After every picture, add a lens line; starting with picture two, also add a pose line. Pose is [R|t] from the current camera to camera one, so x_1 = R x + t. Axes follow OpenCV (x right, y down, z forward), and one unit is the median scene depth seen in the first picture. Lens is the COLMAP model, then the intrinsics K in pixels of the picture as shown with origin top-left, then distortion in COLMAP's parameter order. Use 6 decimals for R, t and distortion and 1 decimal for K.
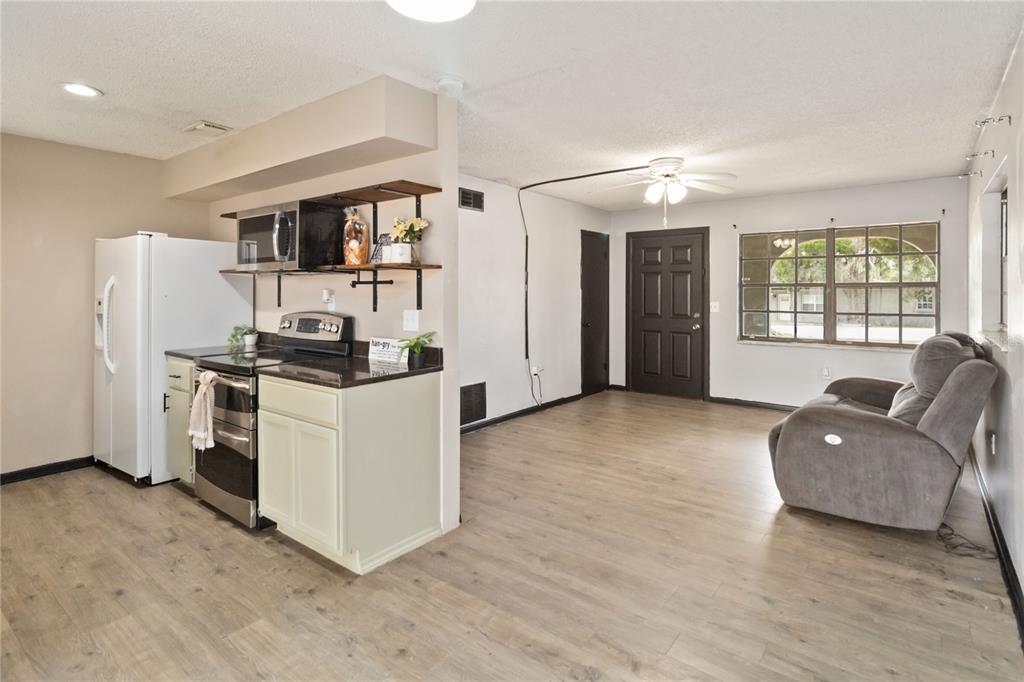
lens RADIAL K [[522.8, 0, 519.8], [0, 522.8, 292.5], [0, 0, 1]] dist [-0.007168, 0.000286]
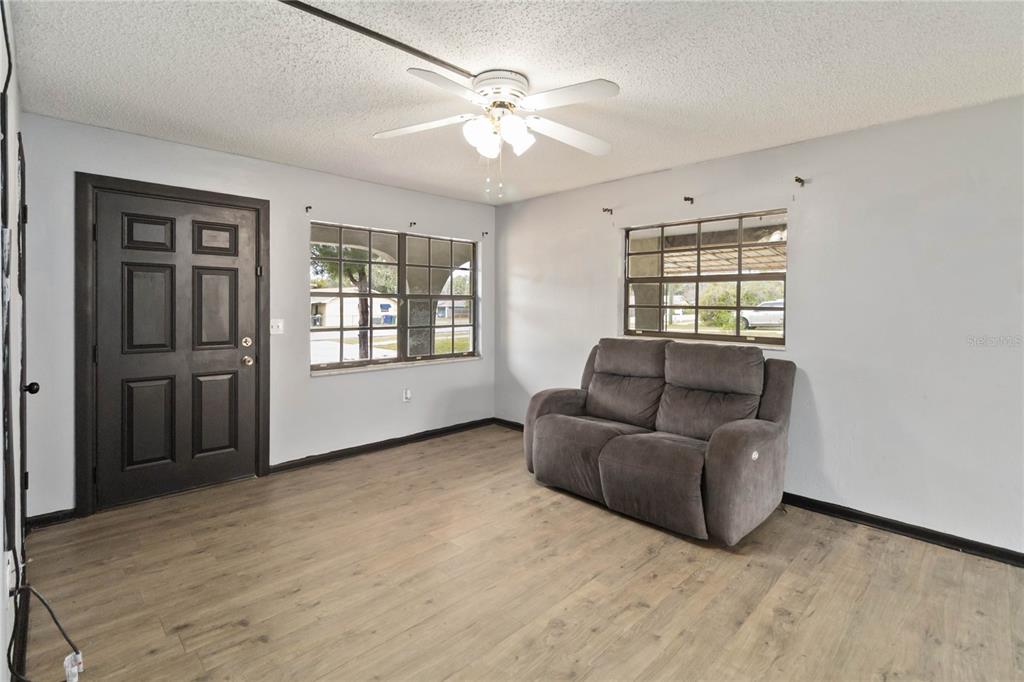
lens RADIAL K [[477.8, 0, 494.4], [0, 477.8, 310.9], [0, 0, 1]] dist [-0.001721, 0.000921]
pose [[0.157689, 0.000511, 0.987489, -0.496855], [0.000973, 0.999999, -0.000673, 0.024663], [-0.987488, 0.001067, 0.157688, 1.883324]]
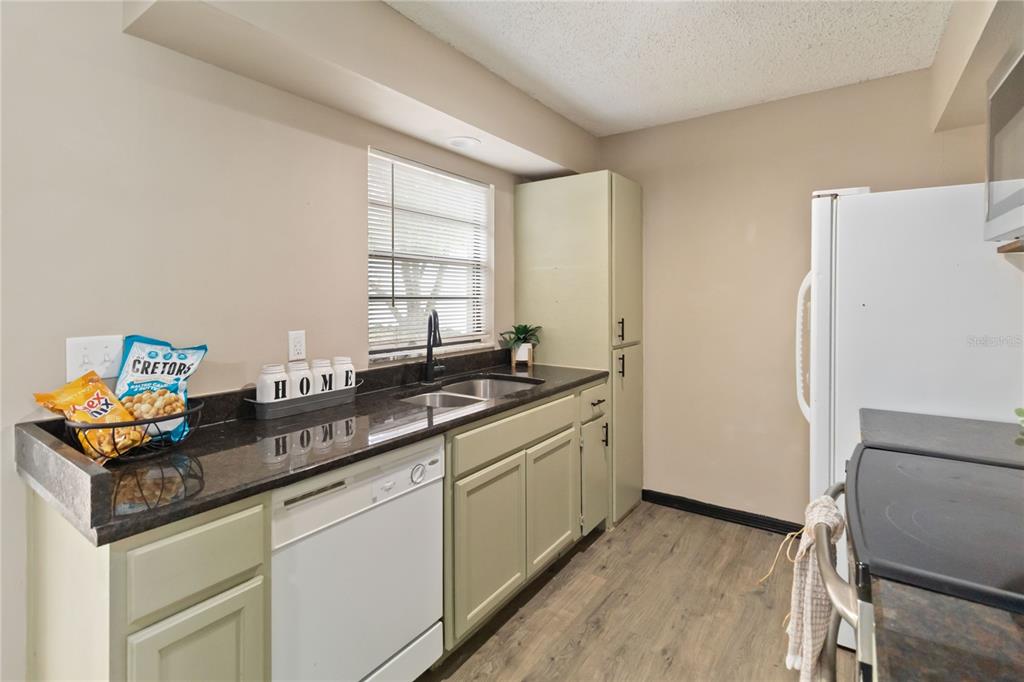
lens RADIAL K [[477.8, 0, 516.4], [0, 477.8, 300.2], [0, 0, 1]] dist [-0.001721, 0.000921]
pose [[0.036919, 0.005822, -0.999301, -0.224287], [0.005312, 0.999968, 0.006023, -0.002816], [0.999304, -0.005531, 0.036887, 0.684778]]
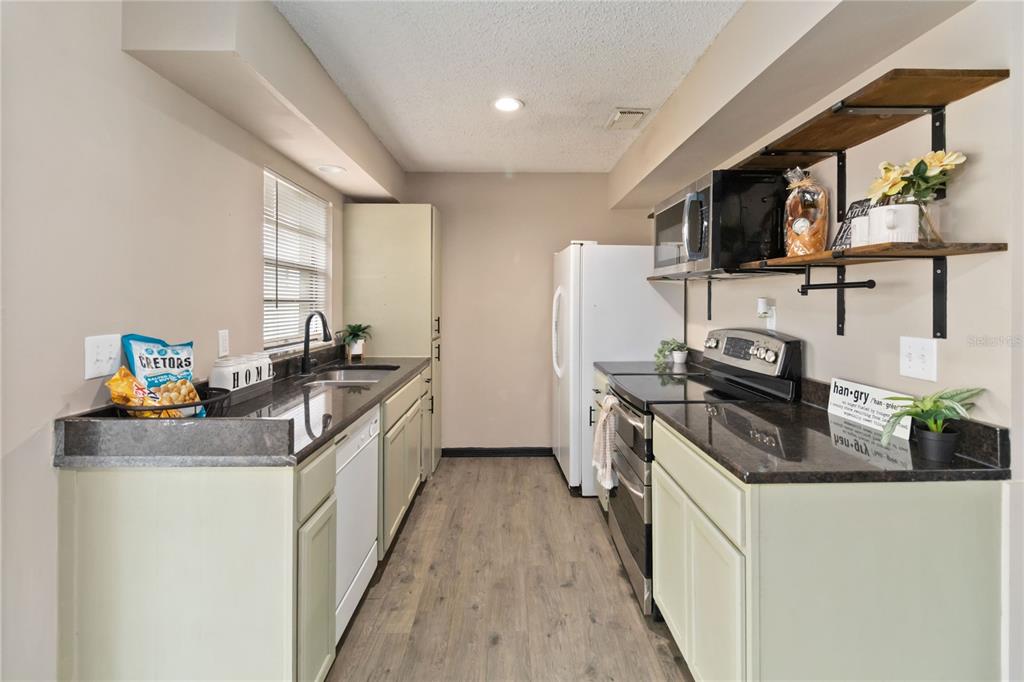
lens RADIAL K [[477.8, 0, 511.9], [0, 477.8, 303.5], [0, 0, 1]] dist [-0.001721, 0.000921]
pose [[0.609906, 0.004590, -0.792461, -0.073043], [0.000342, 0.999982, 0.006055, -0.002839], [0.792474, -0.003964, 0.609893, 0.362862]]
